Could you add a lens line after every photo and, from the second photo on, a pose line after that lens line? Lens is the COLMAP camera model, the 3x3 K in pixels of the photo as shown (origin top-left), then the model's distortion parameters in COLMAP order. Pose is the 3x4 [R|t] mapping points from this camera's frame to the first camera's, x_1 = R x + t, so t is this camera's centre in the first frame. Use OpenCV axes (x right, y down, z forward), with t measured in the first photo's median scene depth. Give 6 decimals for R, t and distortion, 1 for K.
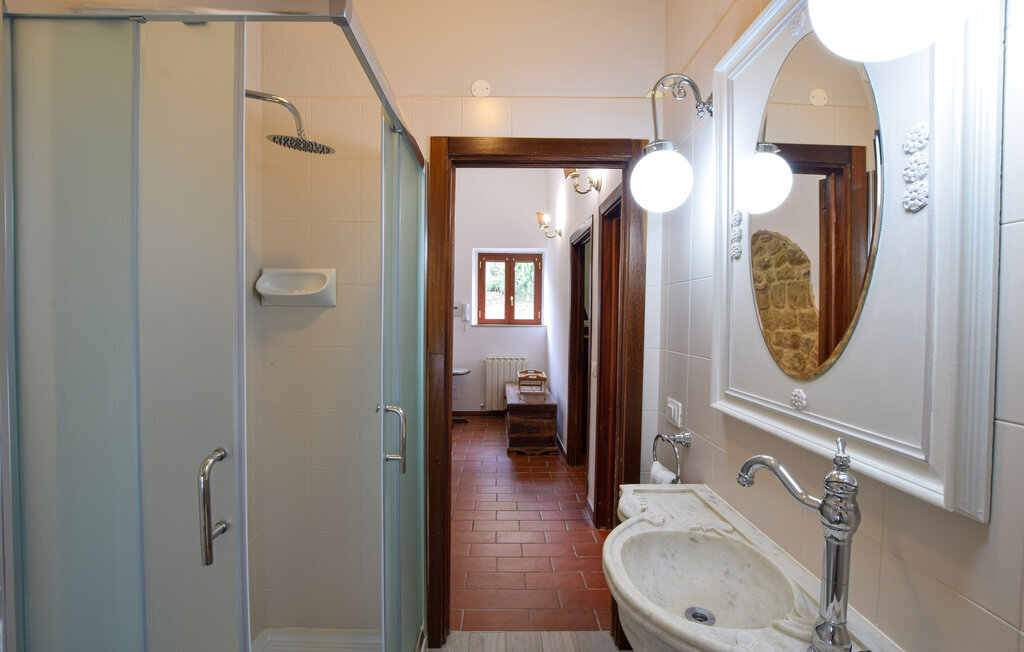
lens RADIAL K [[462.0, 0, 510.4], [0, 462.0, 324.6], [0, 0, 1]] dist [-0.034246, 0.004443]
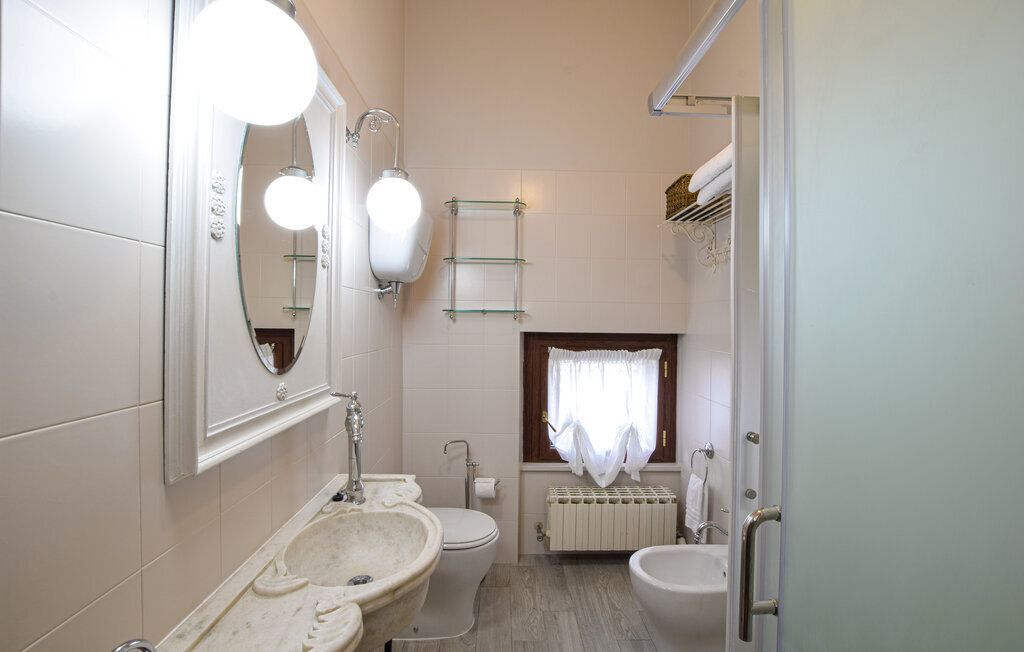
lens RADIAL K [[462.0, 0, 512.5], [0, 462.0, 323.5], [0, 0, 1]] dist [-0.034246, 0.004443]
pose [[-0.999836, -0.015876, -0.008758, 0.045948], [-0.016051, 0.999665, 0.020291, -0.041197], [0.008433, 0.020428, -0.999756, 1.971572]]
